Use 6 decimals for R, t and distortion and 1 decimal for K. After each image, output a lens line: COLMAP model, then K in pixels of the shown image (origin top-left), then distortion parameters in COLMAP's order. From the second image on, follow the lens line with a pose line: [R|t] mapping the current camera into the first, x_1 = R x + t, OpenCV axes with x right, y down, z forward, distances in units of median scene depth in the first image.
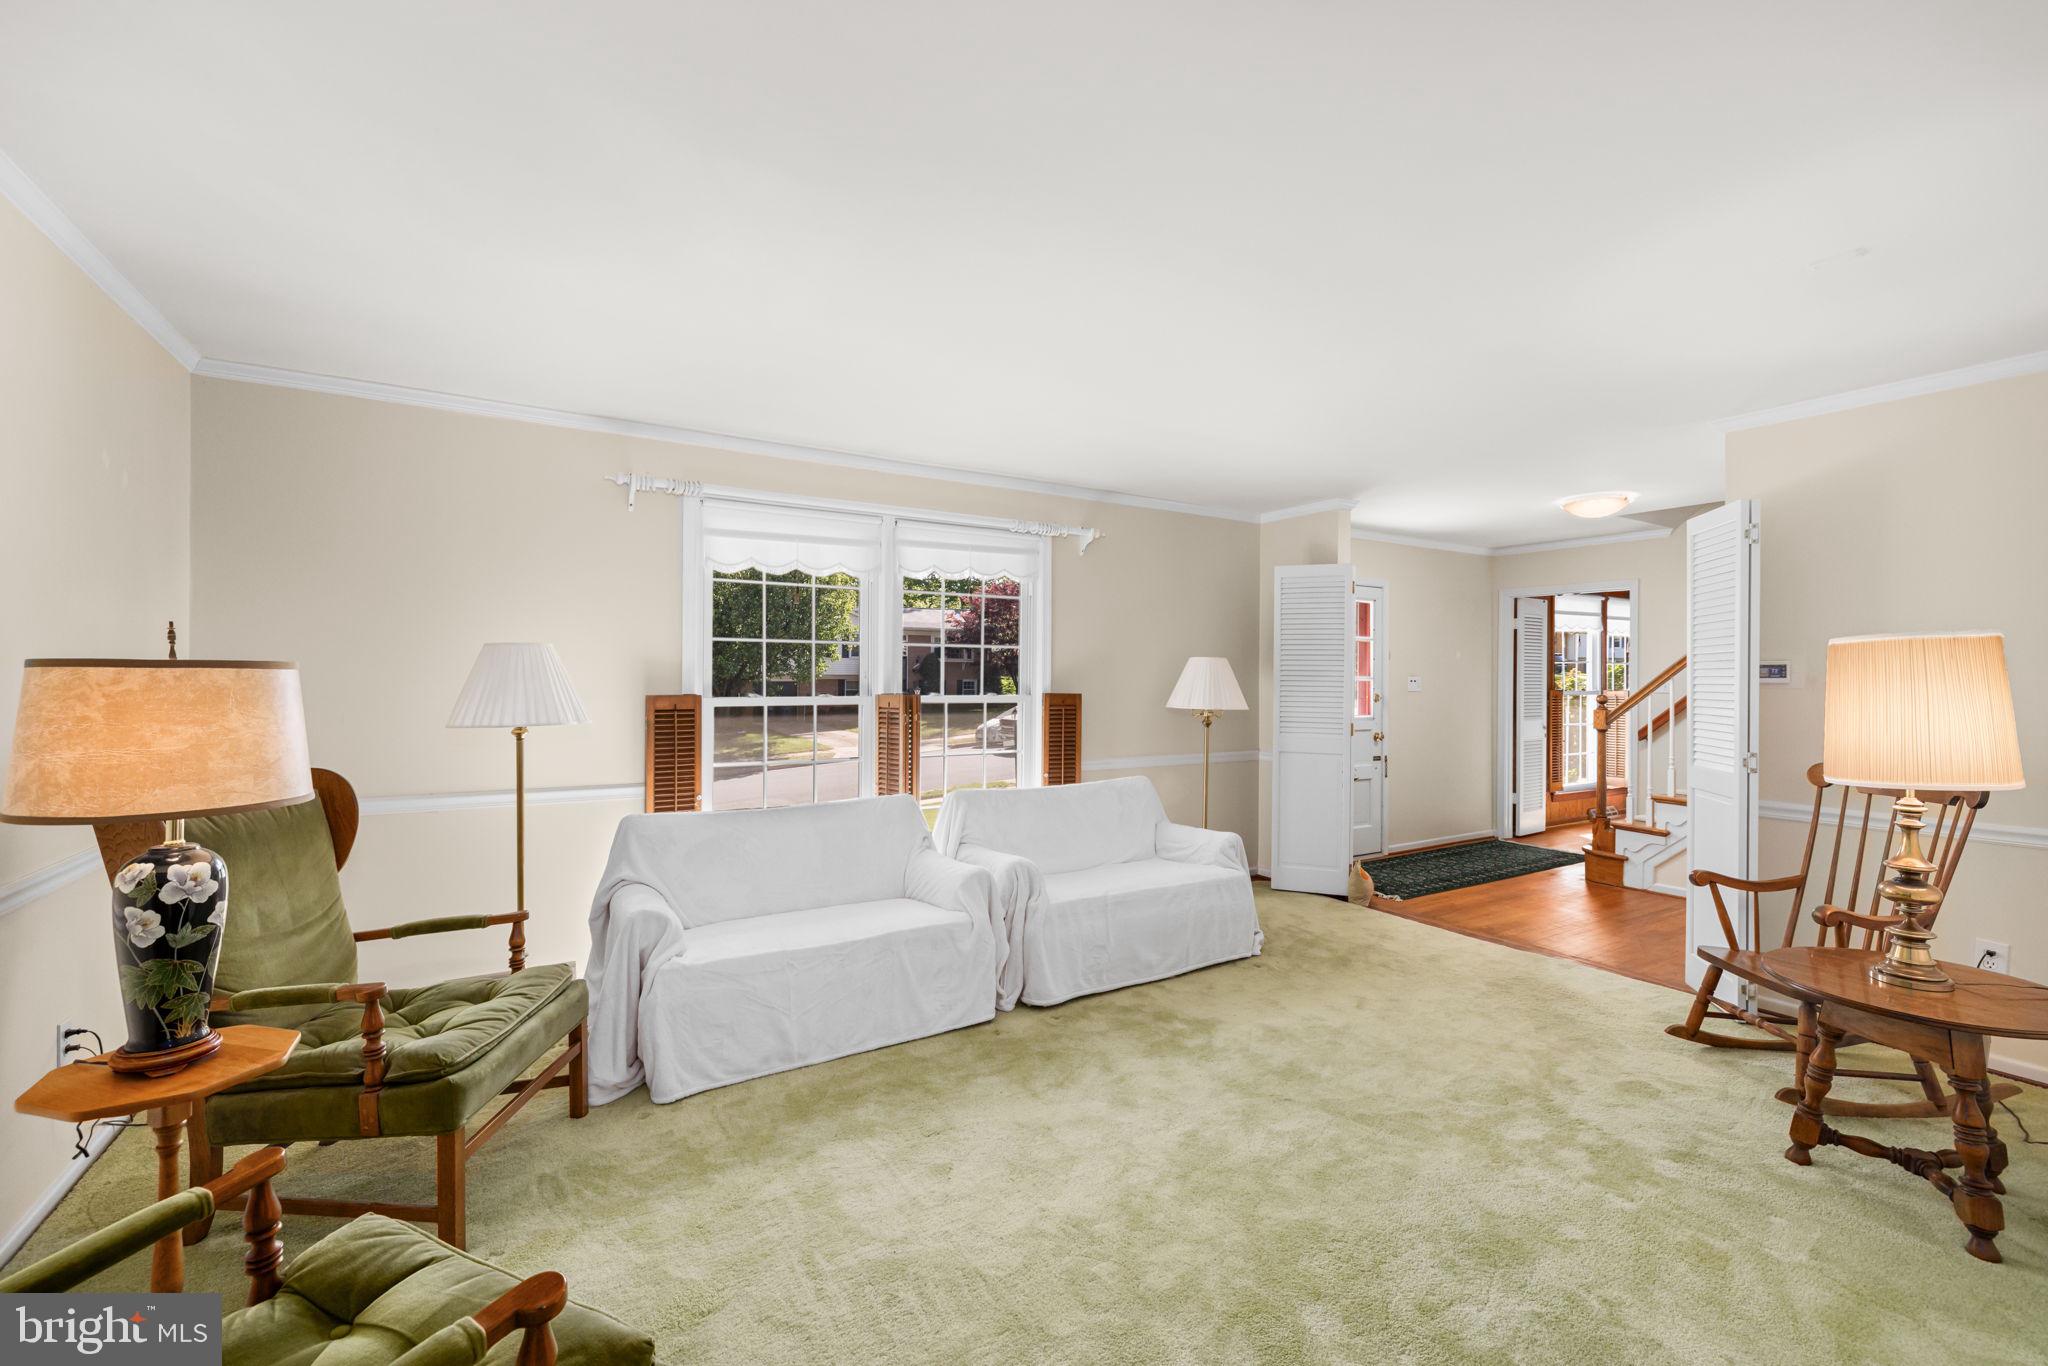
lens RADIAL K [[857.0, 0, 1034.2], [0, 857.0, 678.1], [0, 0, 1]] dist [-0.001722, 0.001513]
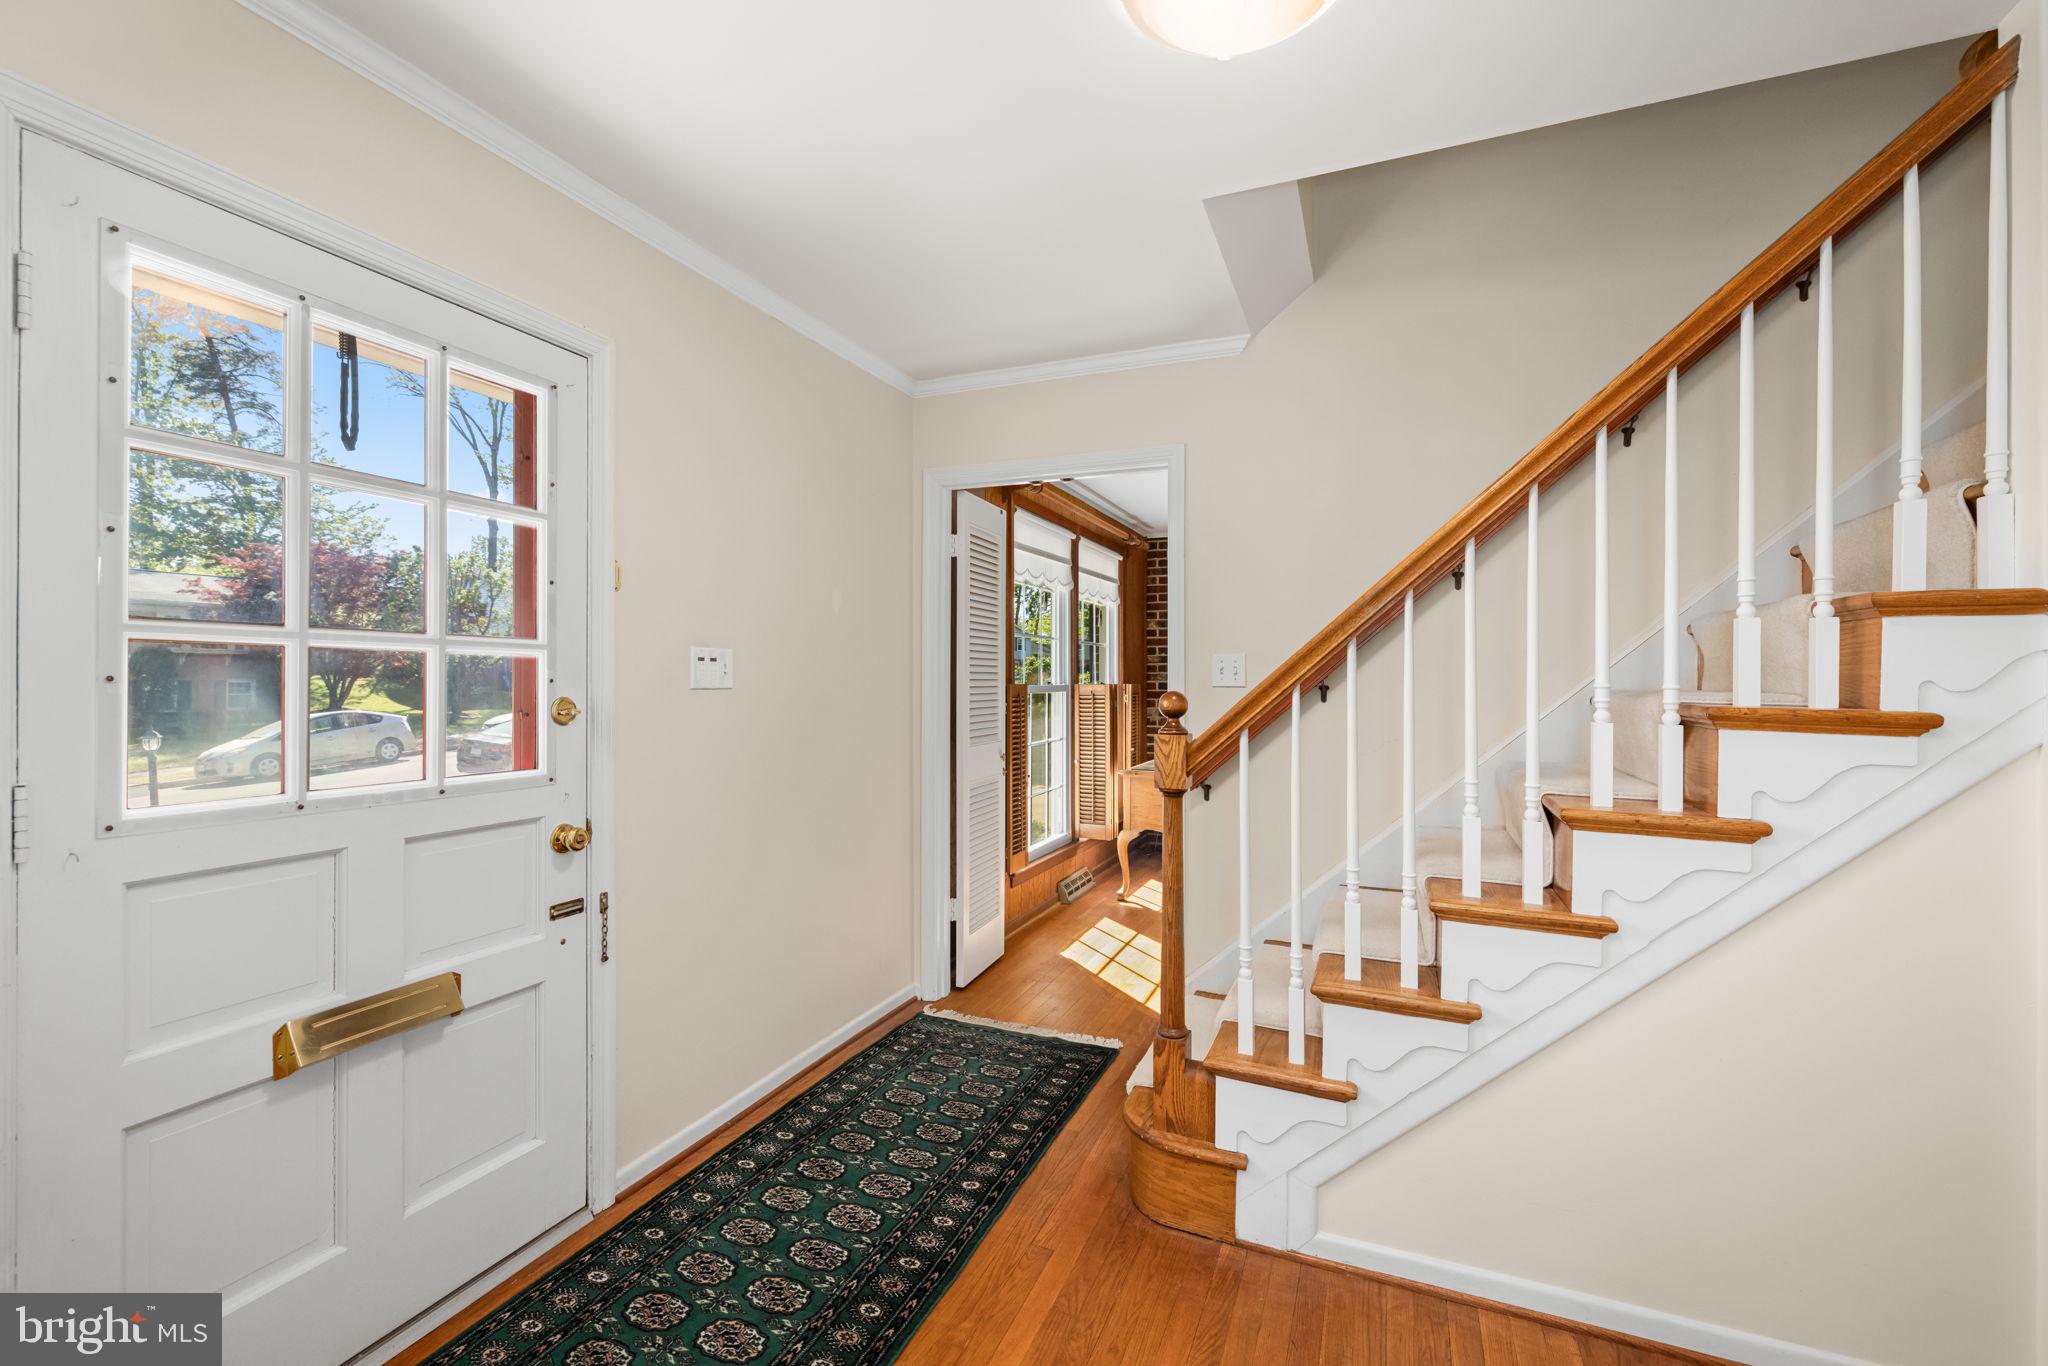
lens RADIAL K [[857.0, 0, 1026.8], [0, 857.0, 676.0], [0, 0, 1]] dist [-0.001722, 0.001513]
pose [[0.819385, -0.001912, 0.573241, 0.065573], [0.003101, 0.999995, -0.001097, 0.002045], [-0.573236, 0.002677, 0.819386, 0.119532]]
